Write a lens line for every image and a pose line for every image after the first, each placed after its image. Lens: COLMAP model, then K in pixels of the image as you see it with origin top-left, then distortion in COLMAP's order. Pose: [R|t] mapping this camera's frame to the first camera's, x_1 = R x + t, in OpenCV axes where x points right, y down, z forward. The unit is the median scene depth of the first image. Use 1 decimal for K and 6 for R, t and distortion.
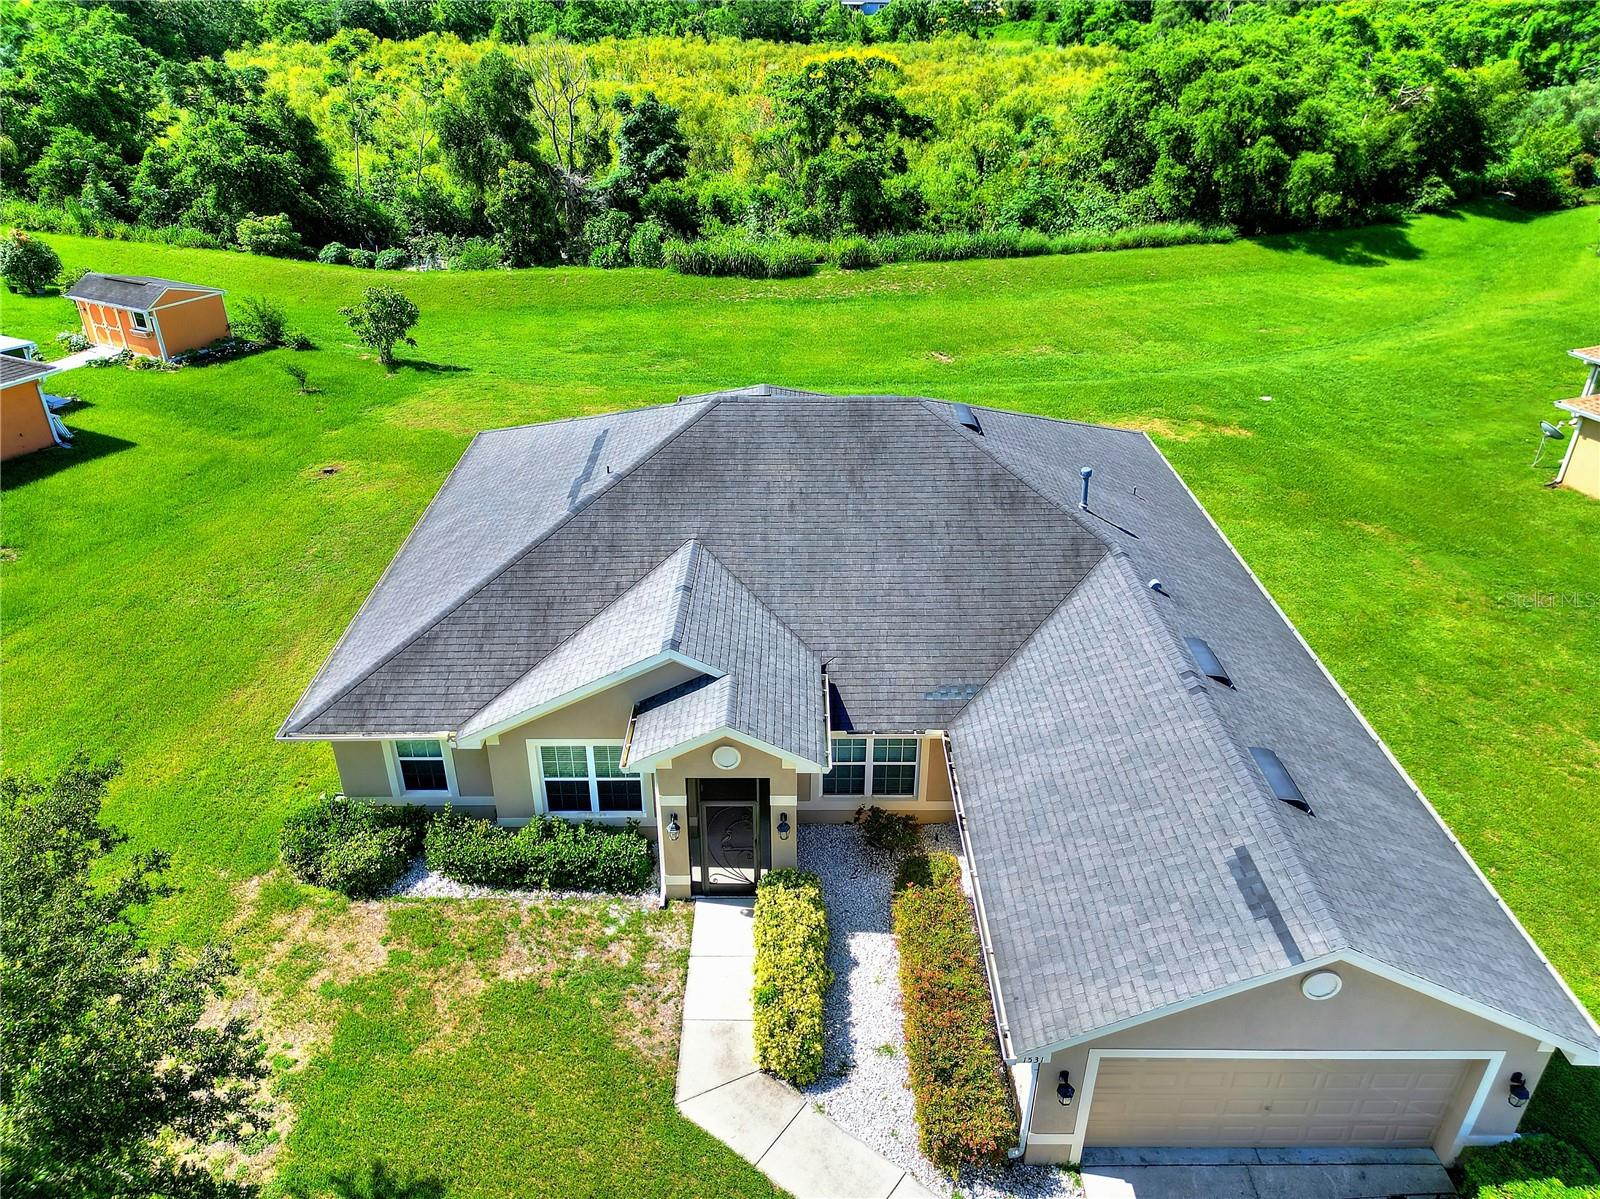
lens RADIAL K [[1112.8, 0, 798.6], [0, 1112.8, 606.3], [0, 0, 1]] dist [0.037280, -0.028212]
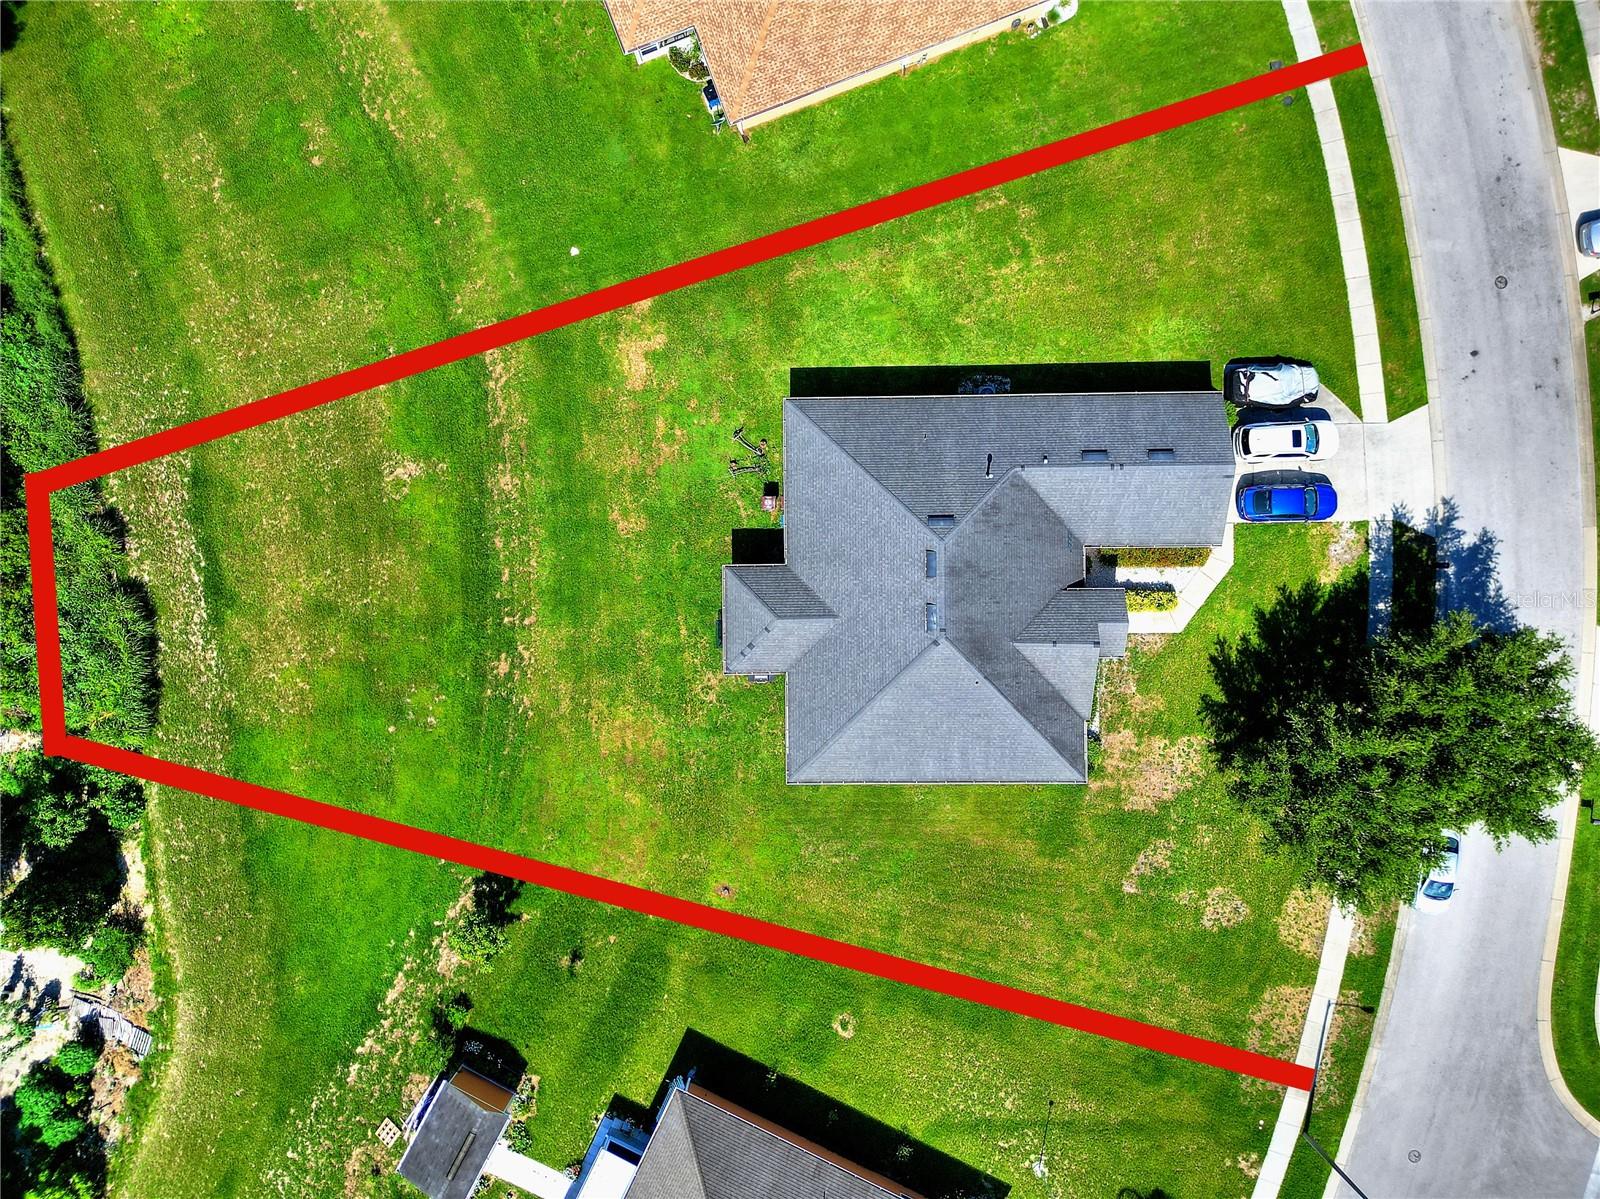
lens RADIAL K [[1112.8, 0, 769.6], [0, 1112.8, 594.8], [0, 0, 1]] dist [0.037280, -0.028212]
pose [[-0.000374, -0.999943, -0.010661, 0.032240], [0.519941, -0.009301, 0.854151, -2.118050], [-0.854202, -0.005223, 0.519915, 0.169683]]
